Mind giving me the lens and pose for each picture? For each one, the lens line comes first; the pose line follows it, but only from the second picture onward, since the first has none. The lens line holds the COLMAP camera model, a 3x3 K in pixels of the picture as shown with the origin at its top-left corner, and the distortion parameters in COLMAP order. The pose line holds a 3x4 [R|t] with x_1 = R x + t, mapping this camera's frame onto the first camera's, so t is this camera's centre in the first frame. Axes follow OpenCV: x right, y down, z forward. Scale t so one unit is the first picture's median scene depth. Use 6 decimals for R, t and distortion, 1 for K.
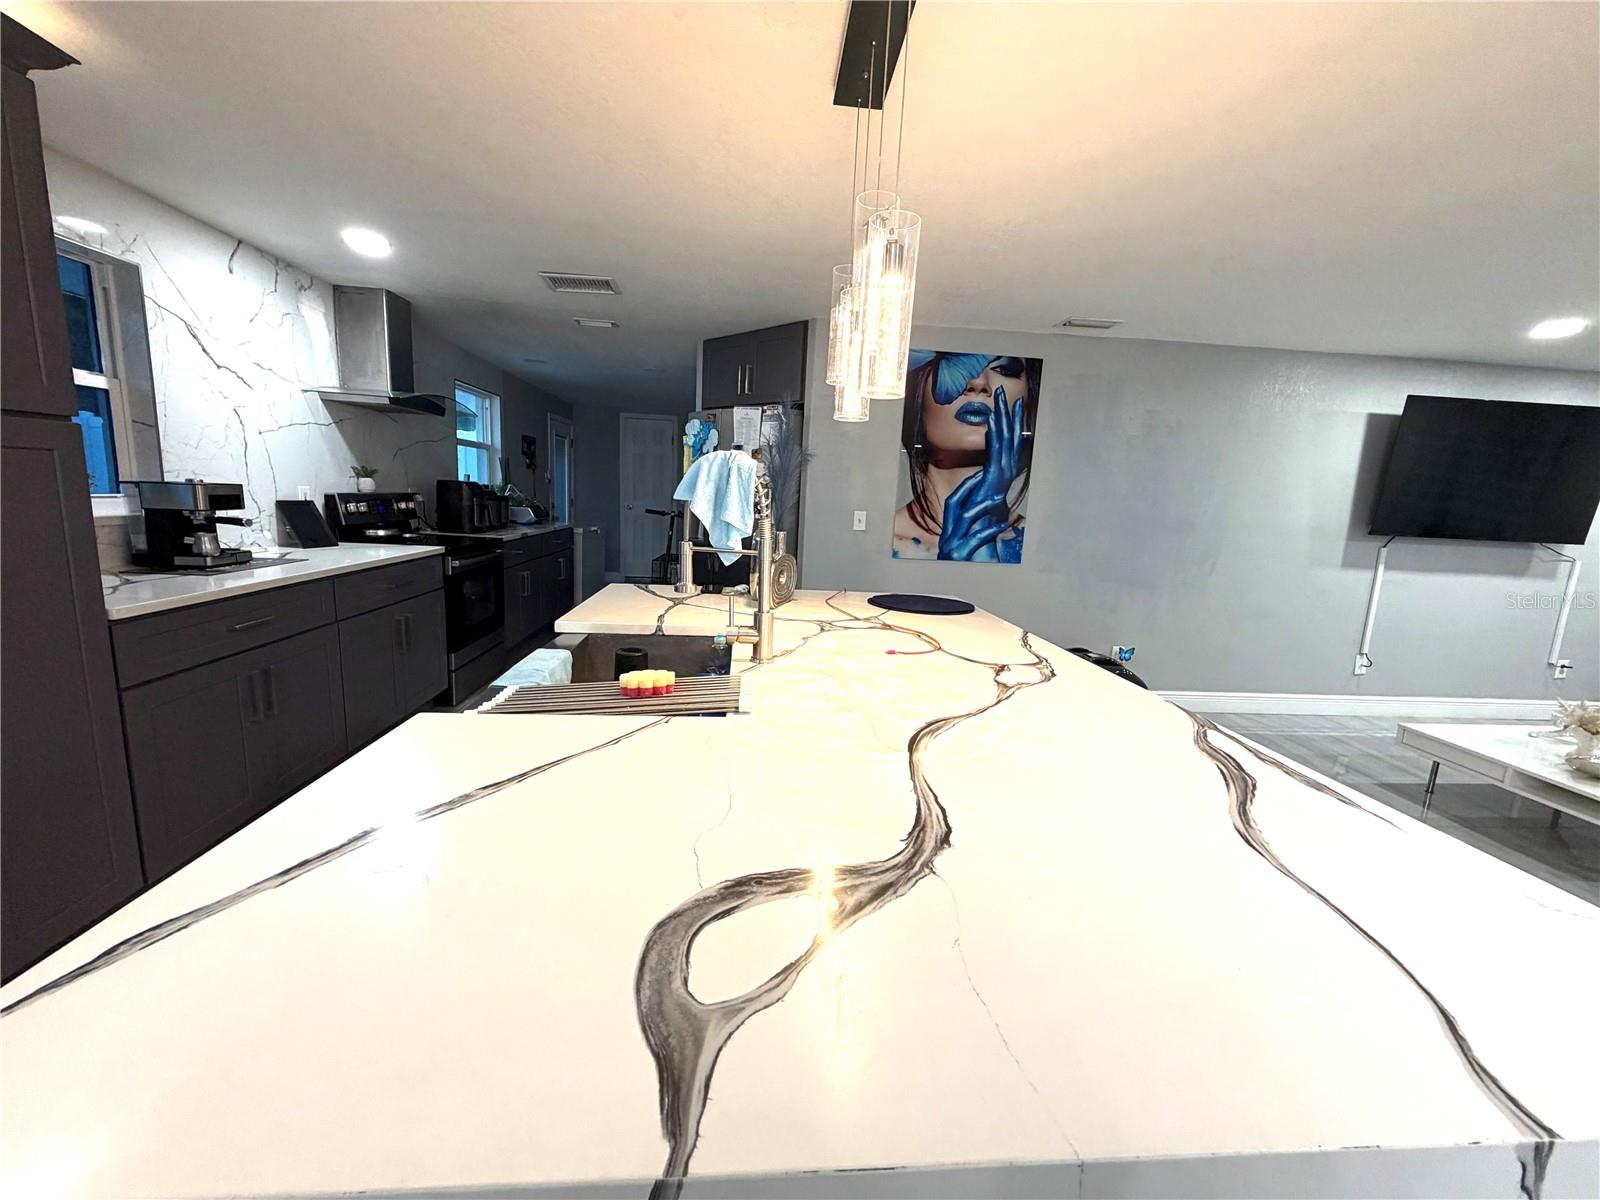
lens RADIAL K [[638.1, 0, 796.1], [0, 638.1, 598.9], [0, 0, 1]] dist [-0.000358, -0.000009]
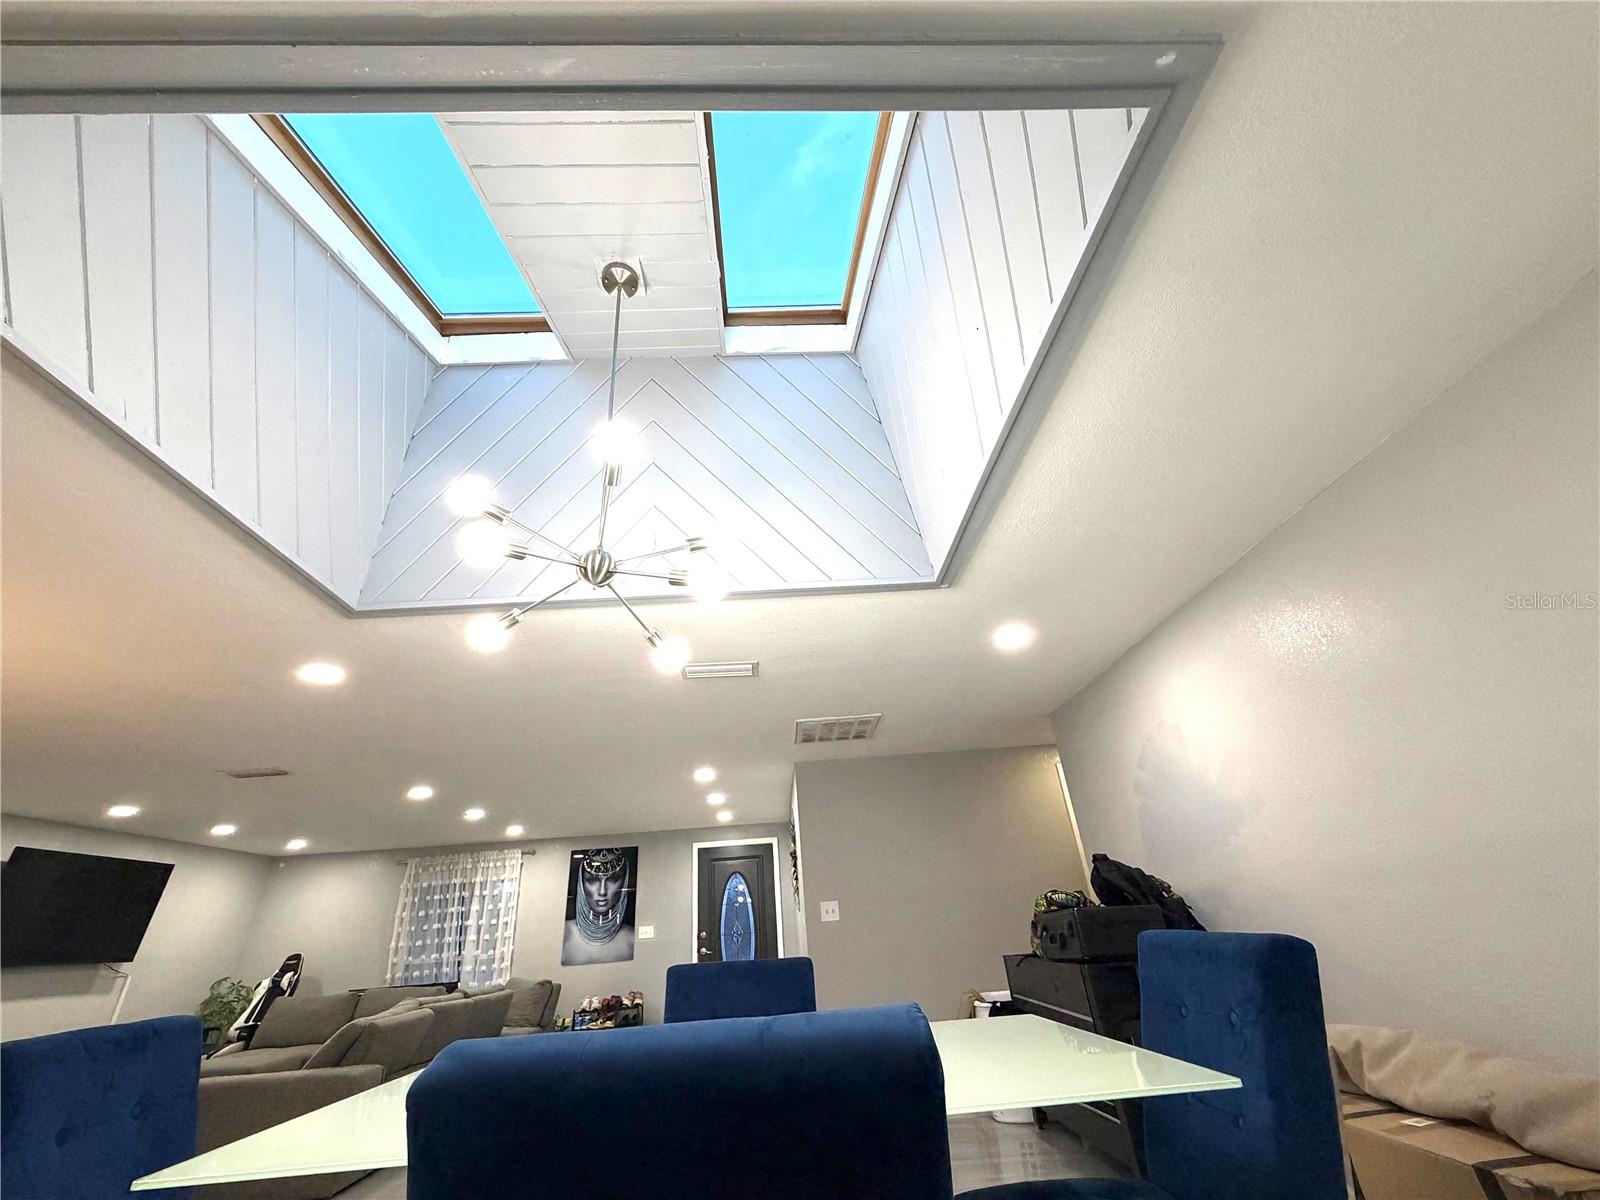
lens RADIAL K [[637.0, 0, 796.5], [0, 637.0, 599.1], [0, 0, 1]] dist [0.000234, 0.000323]
pose [[0.044946, 0.419527, 0.906630, -0.382365], [0.235829, 0.877441, -0.417711, 0.163120], [-0.970755, 0.232584, -0.059499, -0.609348]]
